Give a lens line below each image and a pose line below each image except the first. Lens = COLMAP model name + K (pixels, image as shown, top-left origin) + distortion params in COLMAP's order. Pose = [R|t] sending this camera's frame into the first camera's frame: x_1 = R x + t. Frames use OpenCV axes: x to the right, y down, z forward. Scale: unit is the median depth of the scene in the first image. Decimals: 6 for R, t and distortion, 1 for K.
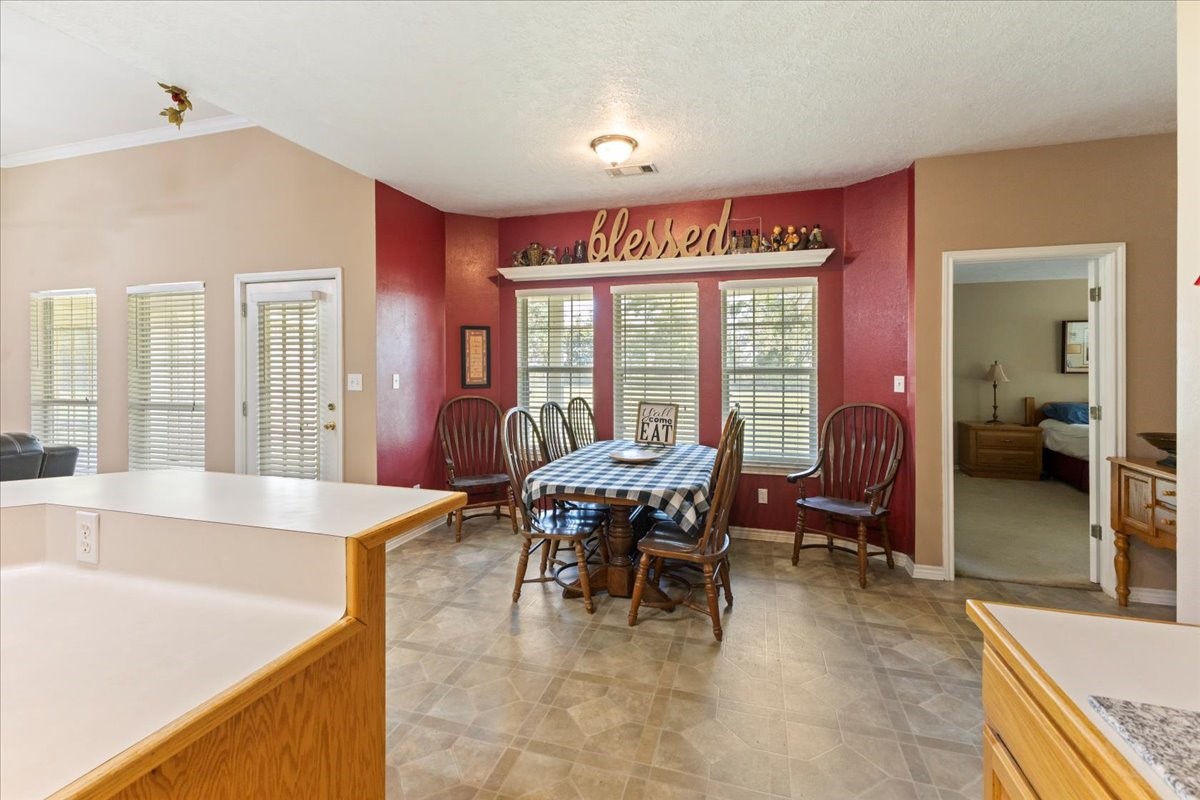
lens RADIAL K [[526.7, 0, 596.5], [0, 526.7, 370.2], [0, 0, 1]] dist [0.001999, -0.000056]
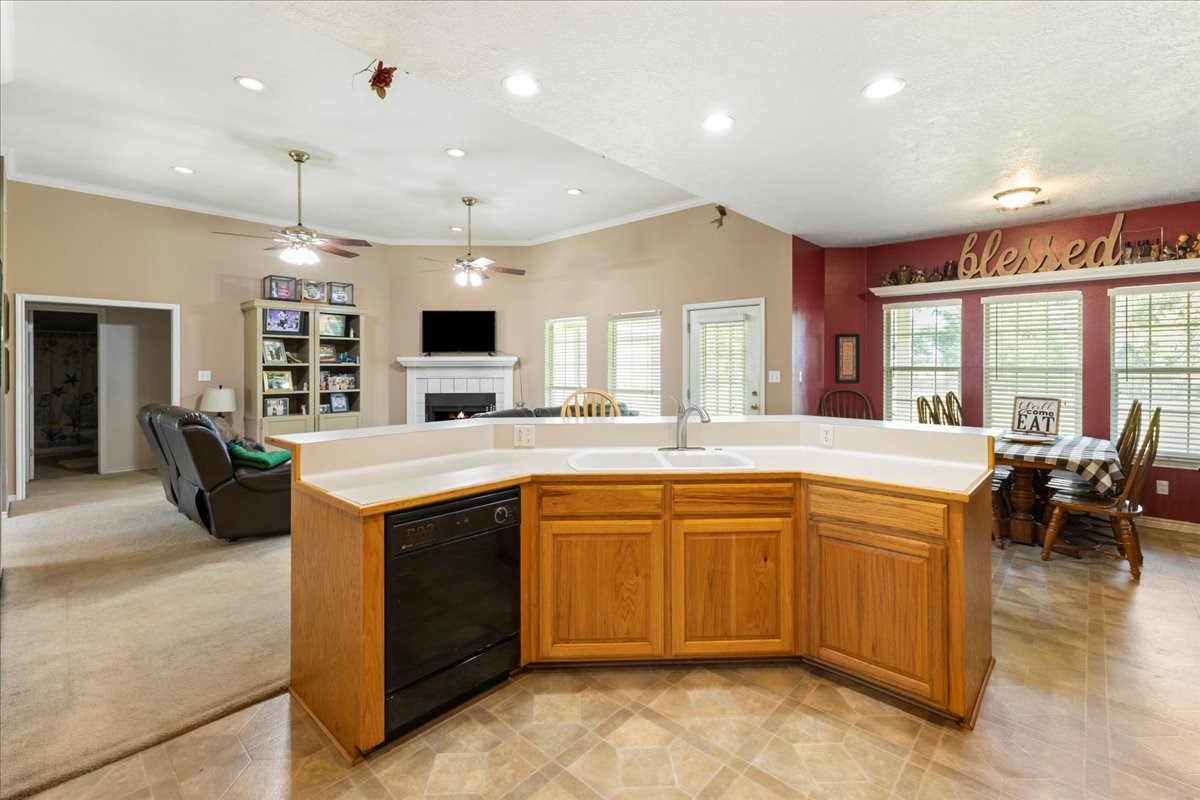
lens RADIAL K [[526.7, 0, 596.5], [0, 526.7, 370.2], [0, 0, 1]] dist [0.001999, -0.000056]
pose [[0.898701, 0.004112, -0.438542, -0.242260], [-0.004707, 0.999989, -0.000270, 0.006560], [0.438536, 0.002307, 0.898711, -0.457002]]
